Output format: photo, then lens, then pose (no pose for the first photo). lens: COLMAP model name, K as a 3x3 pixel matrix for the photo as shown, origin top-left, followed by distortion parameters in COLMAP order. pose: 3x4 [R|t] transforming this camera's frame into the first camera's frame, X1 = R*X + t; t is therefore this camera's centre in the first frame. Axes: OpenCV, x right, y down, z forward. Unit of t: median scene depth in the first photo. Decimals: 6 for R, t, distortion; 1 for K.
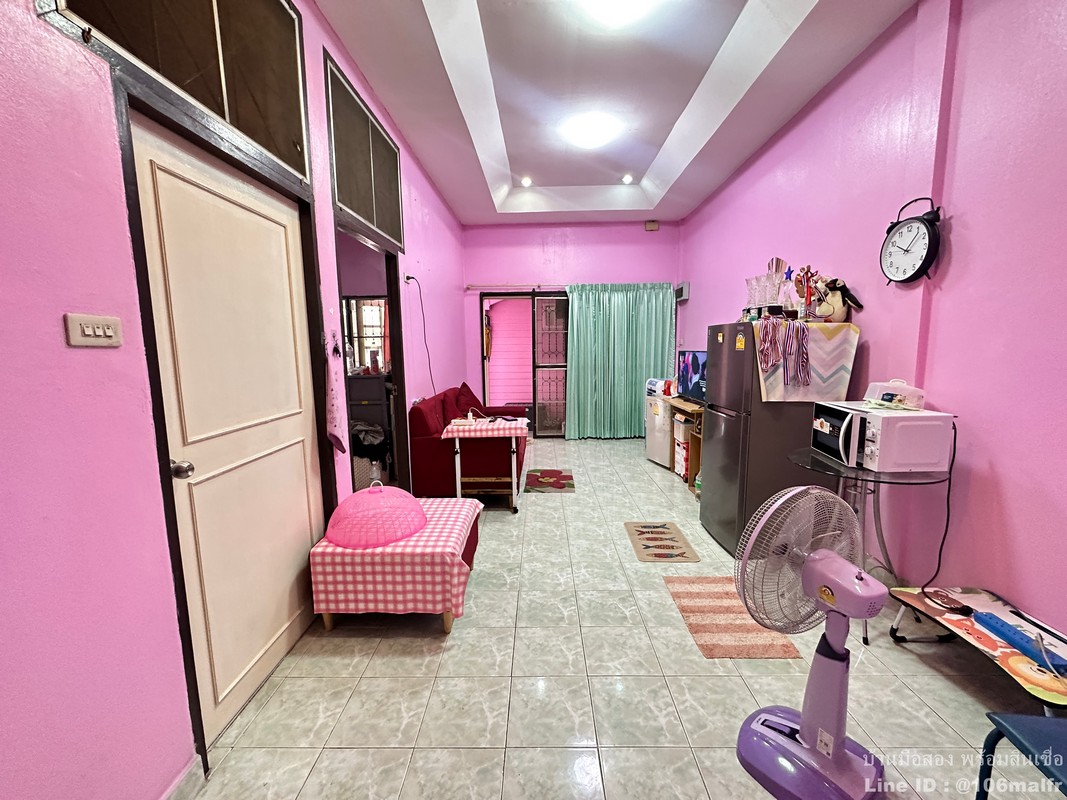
lens RADIAL K [[427.4, 0, 533.6], [0, 427.4, 402.5], [0, 0, 1]] dist [-0.000217, -0.000026]
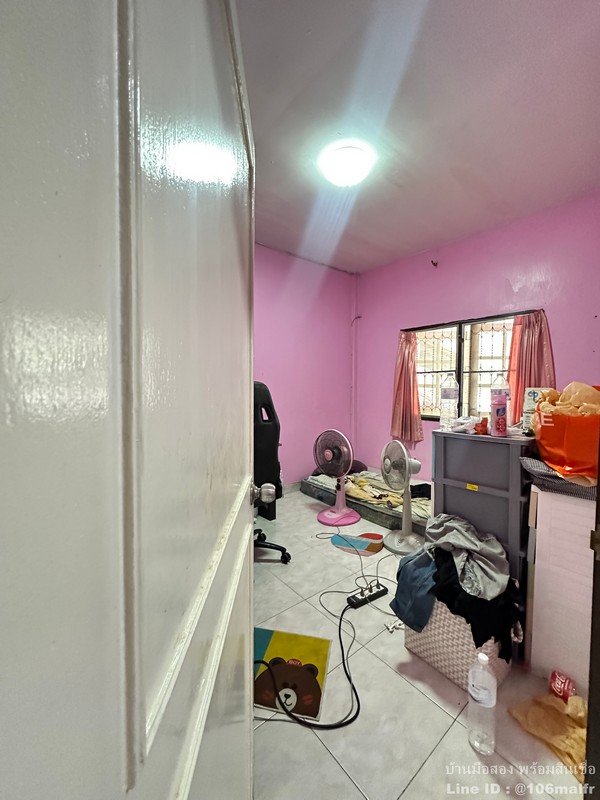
lens RADIAL K [[320.4, 0, 298.6], [0, 320.4, 401.2], [0, 0, 1]] dist [-0.000217, -0.000026]
pose [[0.643048, 0.046393, -0.764419, -0.324060], [-0.112341, 0.993080, -0.034234, -0.092562], [0.757541, 0.107889, 0.643810, 0.788404]]
